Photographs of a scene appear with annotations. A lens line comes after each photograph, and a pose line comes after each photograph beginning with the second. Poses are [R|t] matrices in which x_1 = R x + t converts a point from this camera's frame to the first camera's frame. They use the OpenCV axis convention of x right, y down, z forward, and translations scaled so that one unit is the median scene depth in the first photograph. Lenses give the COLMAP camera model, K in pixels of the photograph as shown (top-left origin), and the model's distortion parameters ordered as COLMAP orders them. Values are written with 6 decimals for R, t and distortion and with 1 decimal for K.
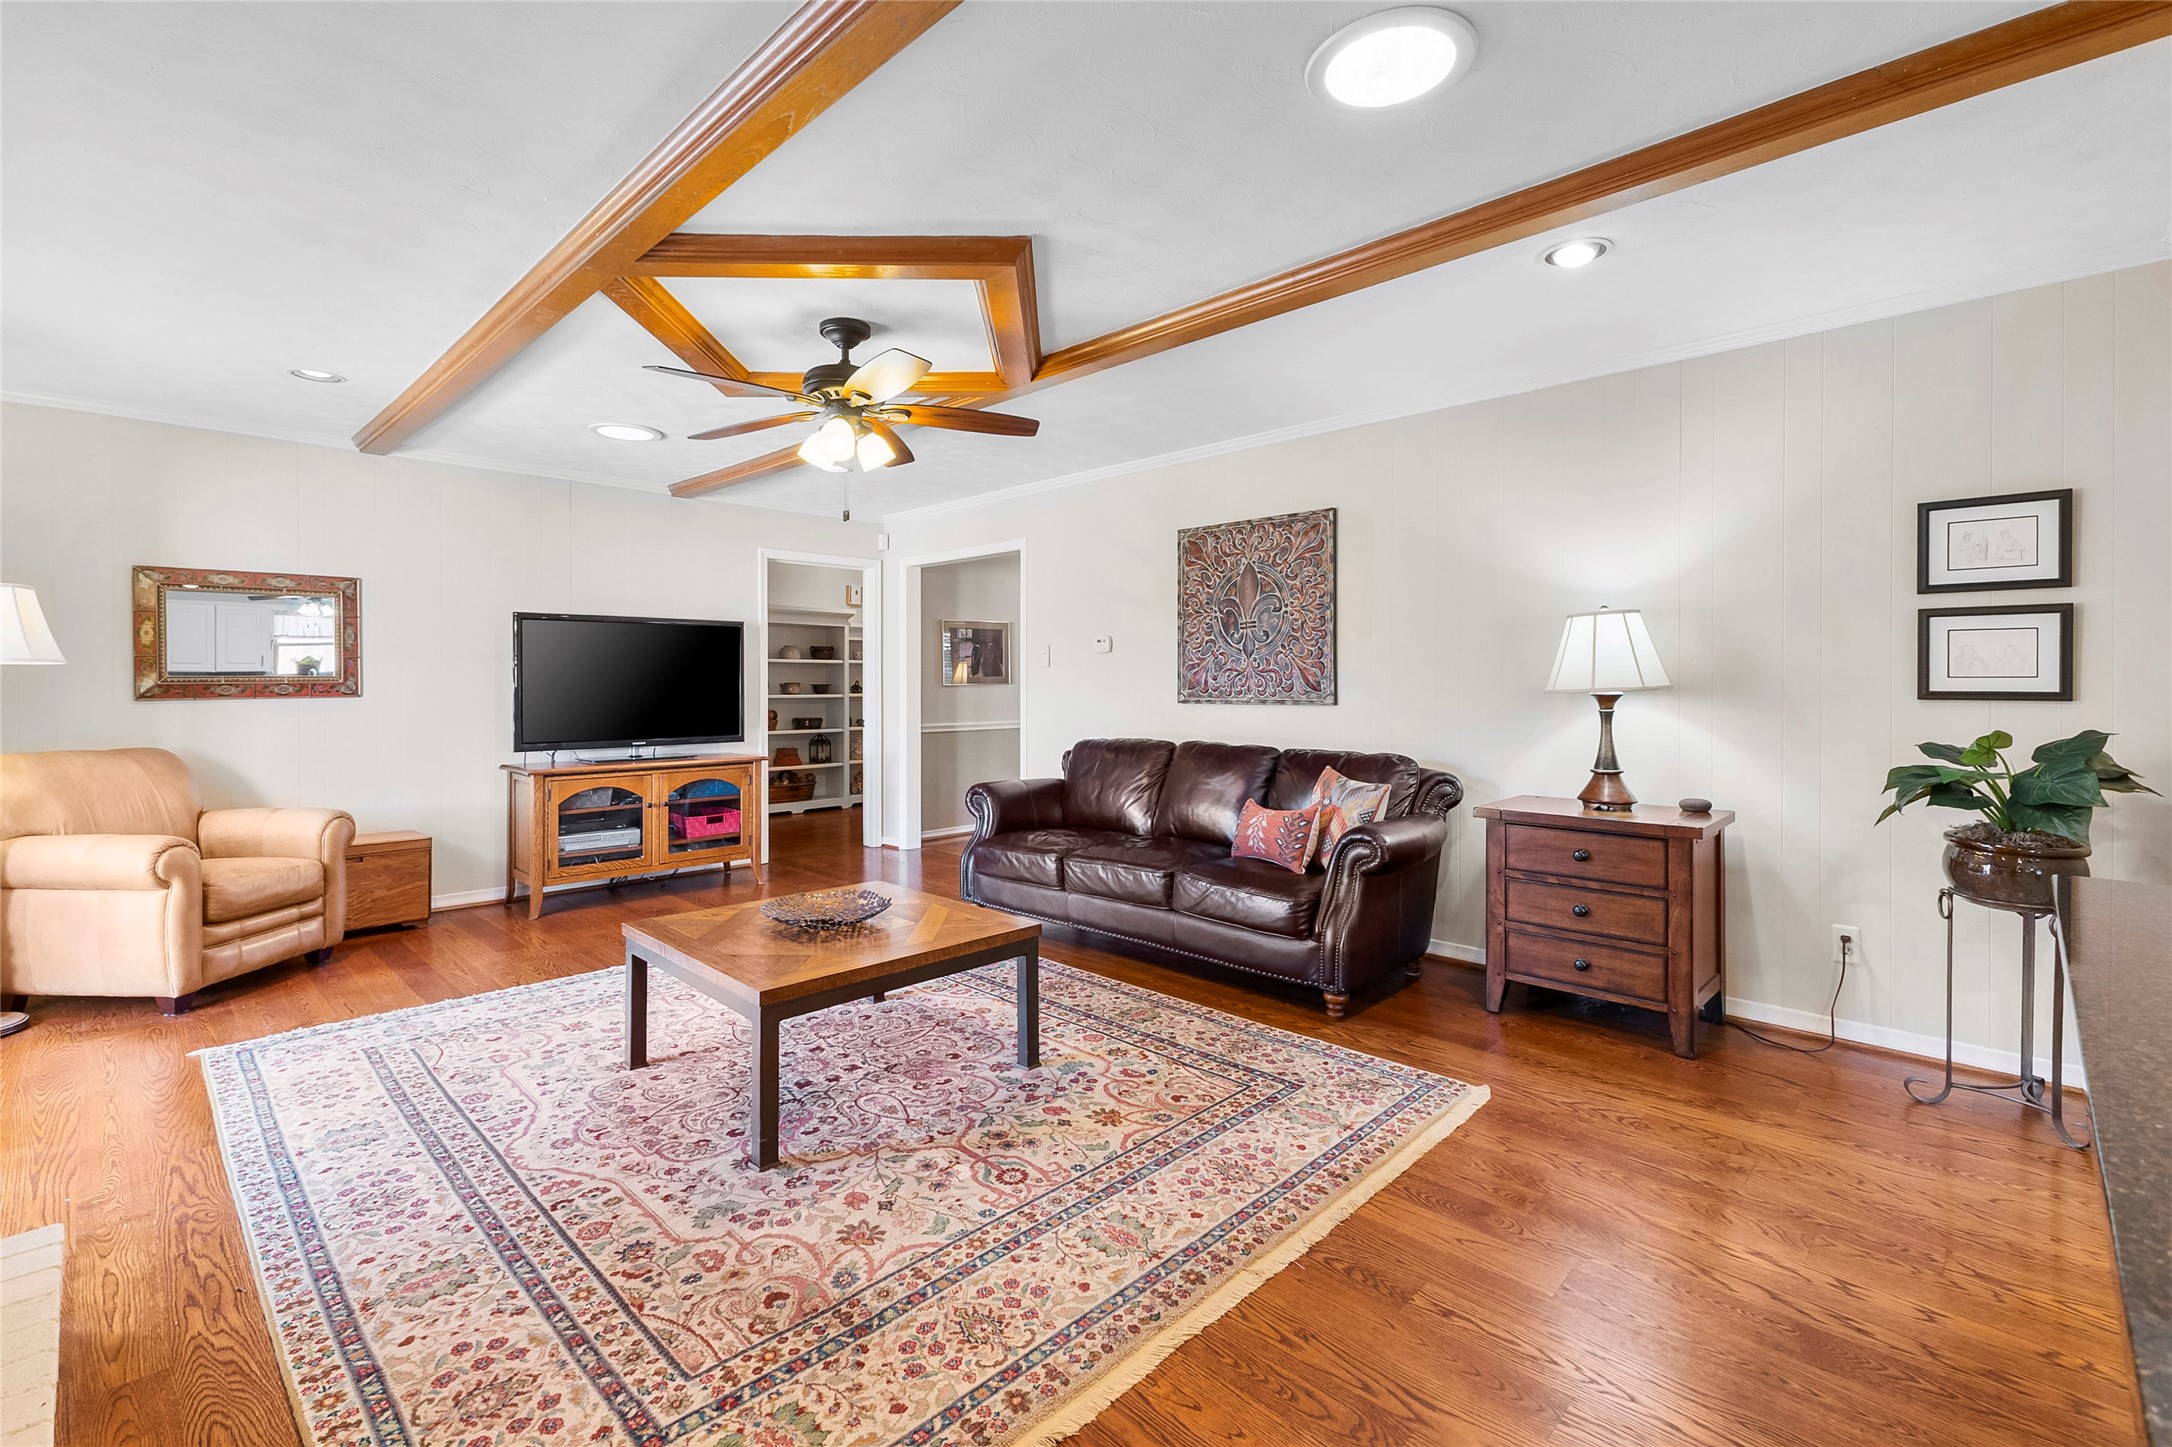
lens RADIAL K [[953.0, 0, 1083.9], [0, 953.0, 691.0], [0, 0, 1]] dist [0.005416, 0.000140]
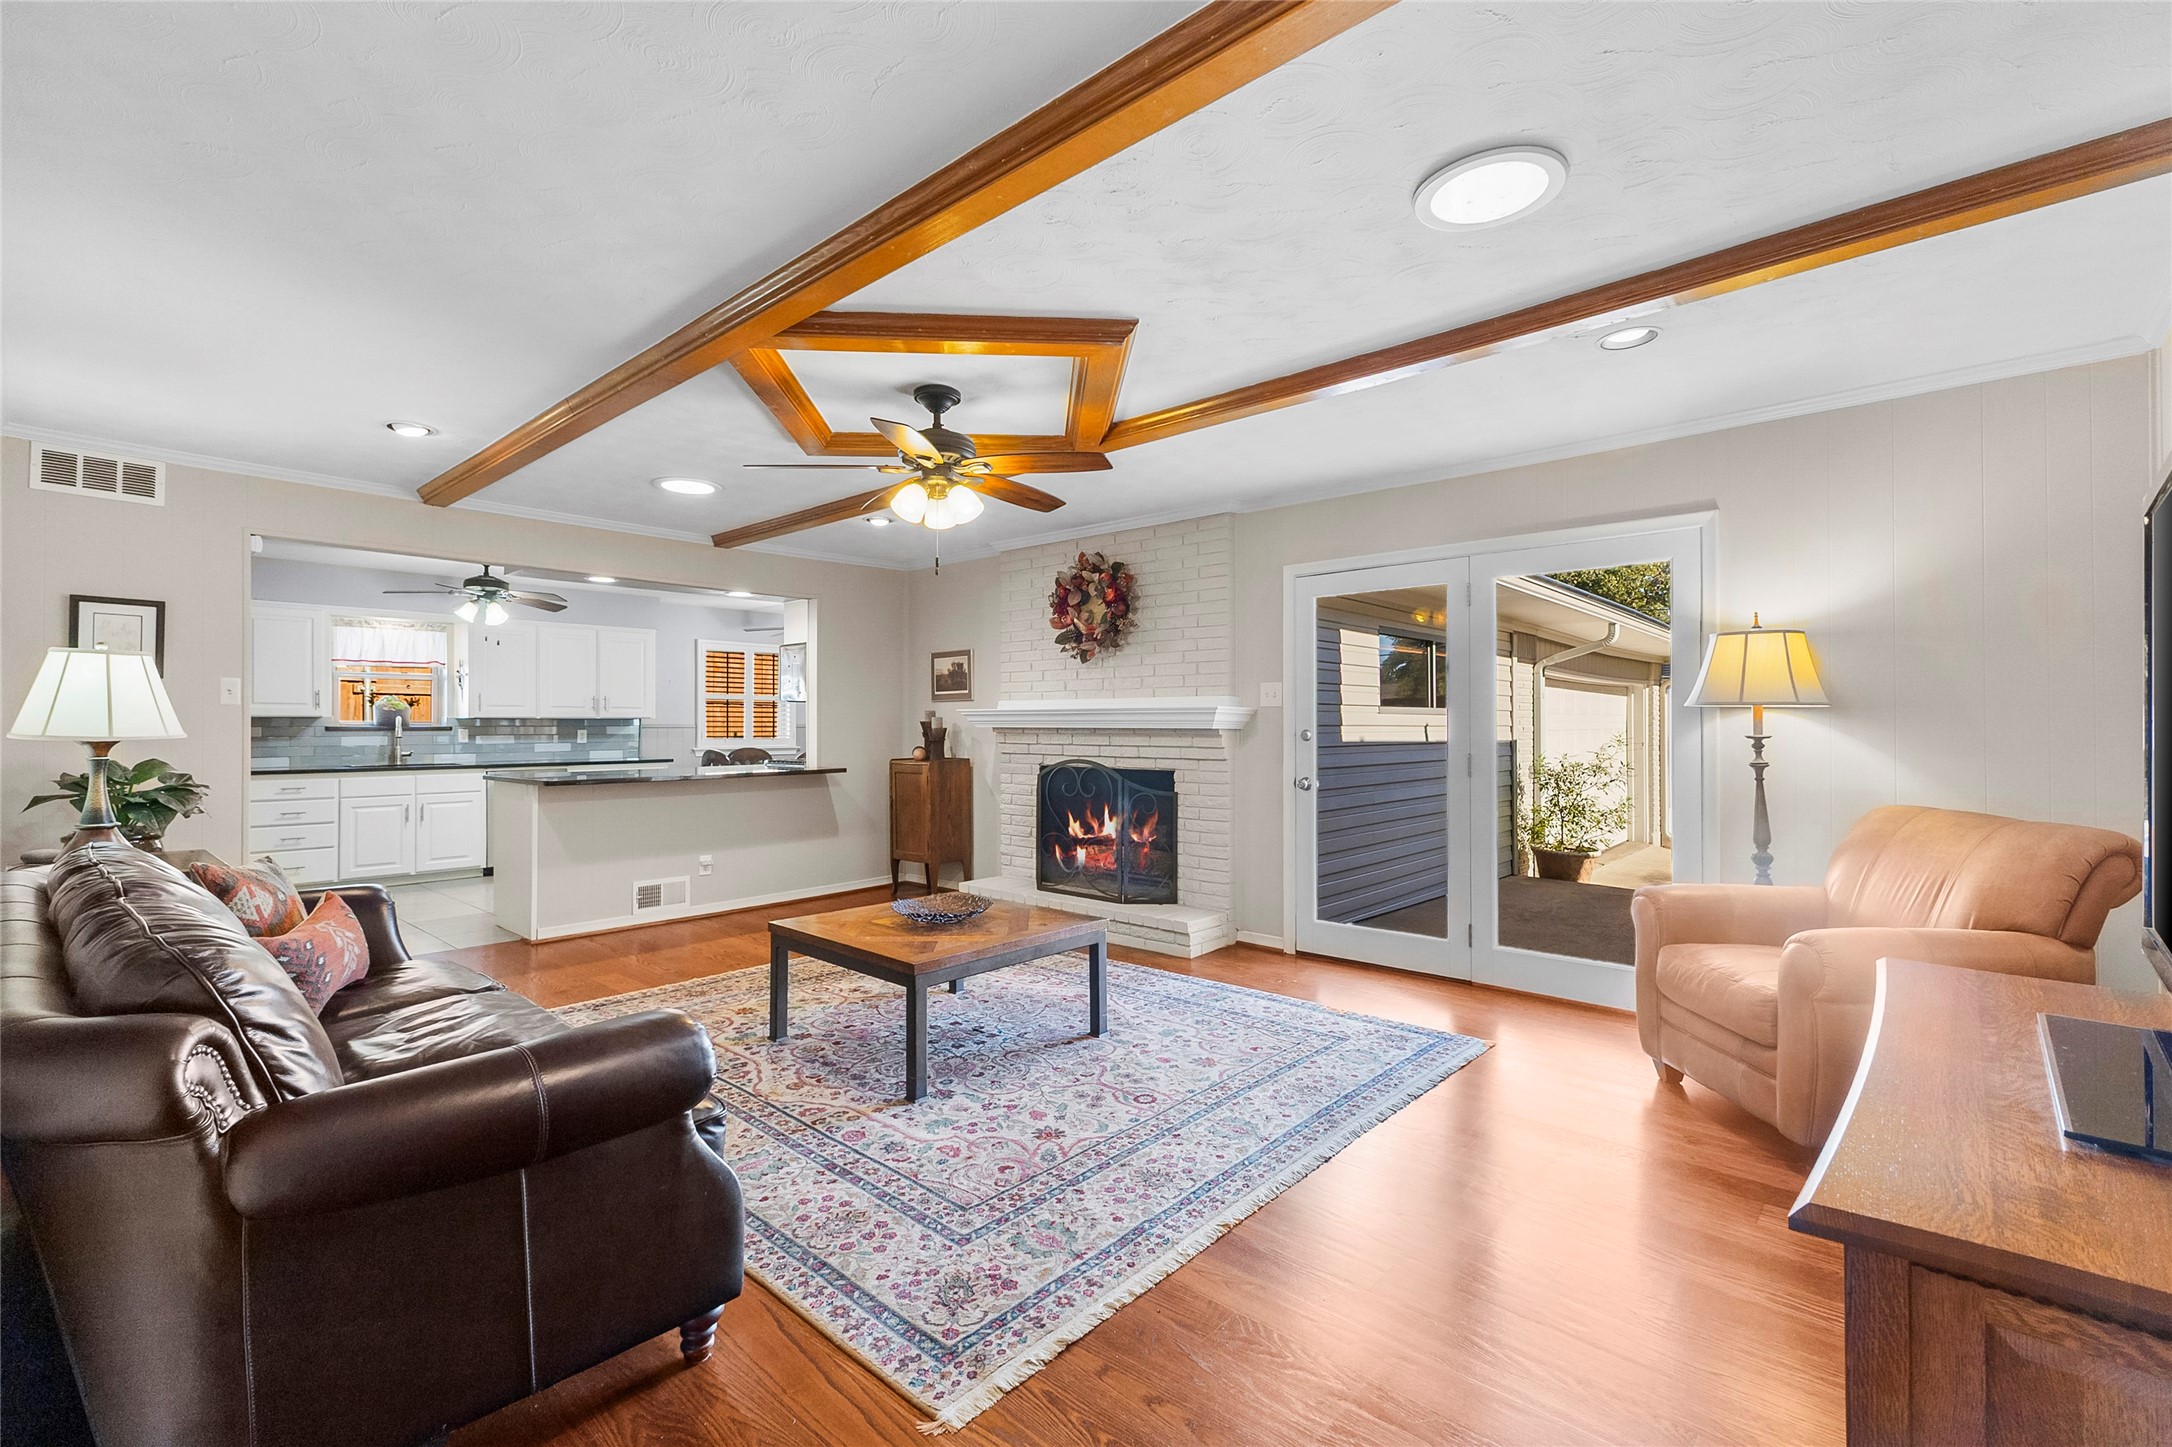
lens RADIAL K [[953.0, 0, 1073.7], [0, 953.0, 723.2], [0, 0, 1]] dist [0.005416, 0.000140]
pose [[-0.999701, 0.001390, -0.024424, -0.362925], [0.001187, 0.999965, 0.008322, -0.018695], [0.024435, 0.008290, -0.999667, 1.985555]]
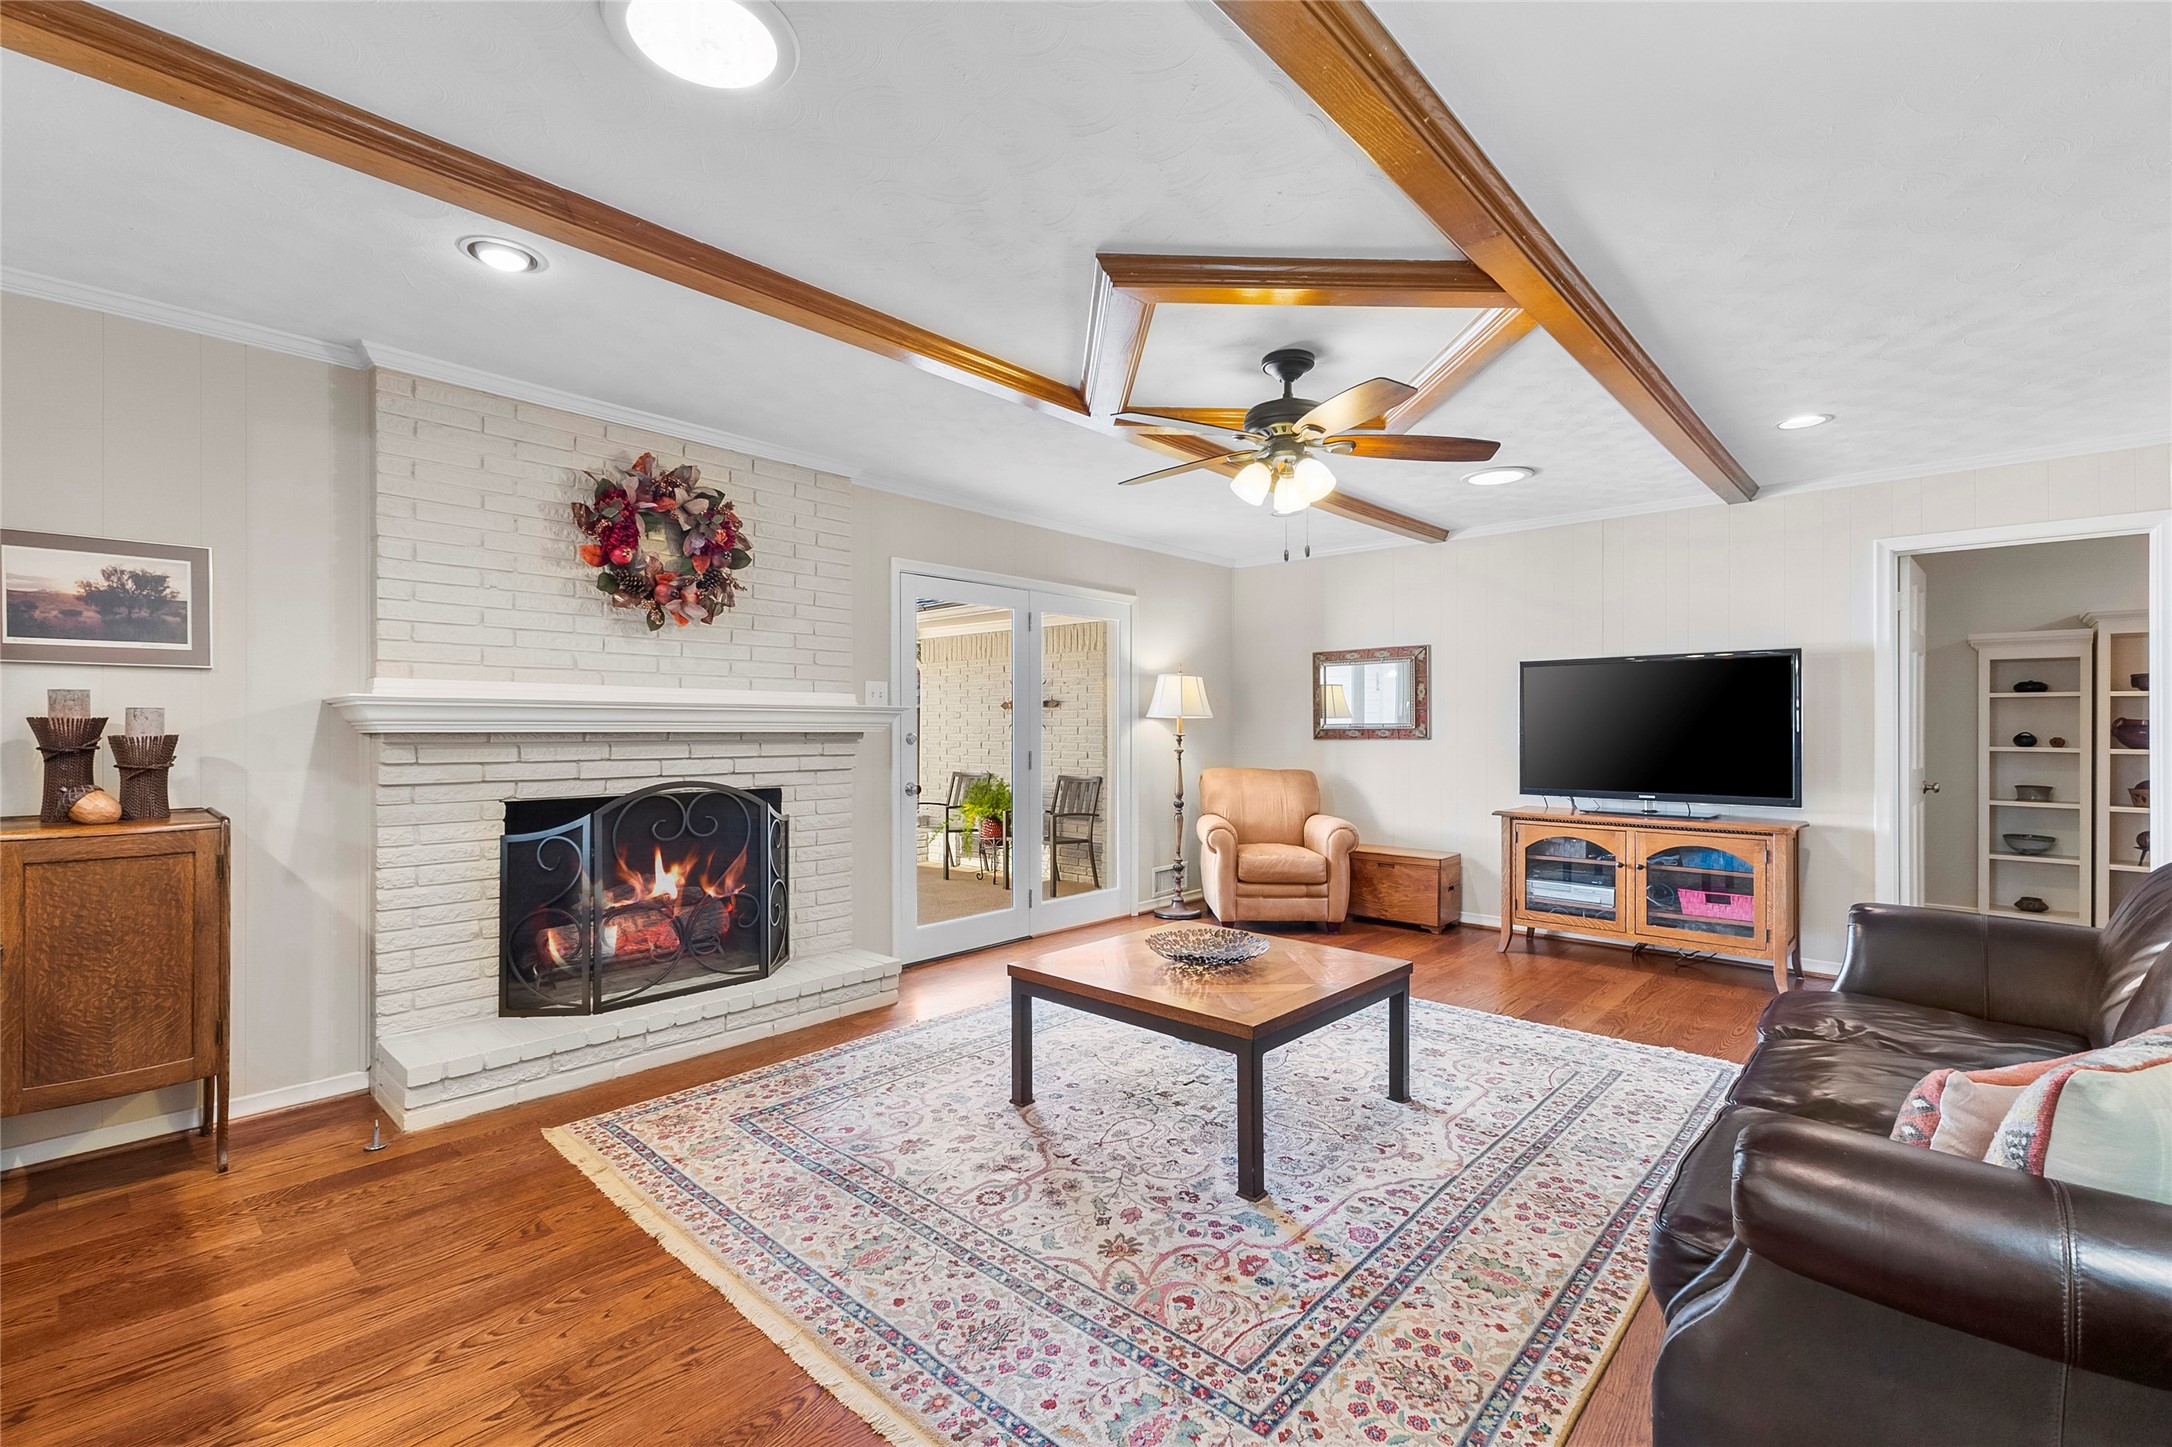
lens RADIAL K [[953.0, 0, 1086.6], [0, 953.0, 731.3], [0, 0, 1]] dist [0.005416, 0.000140]
pose [[0.030455, 0.004749, -0.999525, 0.675175], [-0.011209, 0.999927, 0.004409, -0.007520], [0.999473, 0.011069, 0.030506, 0.738929]]
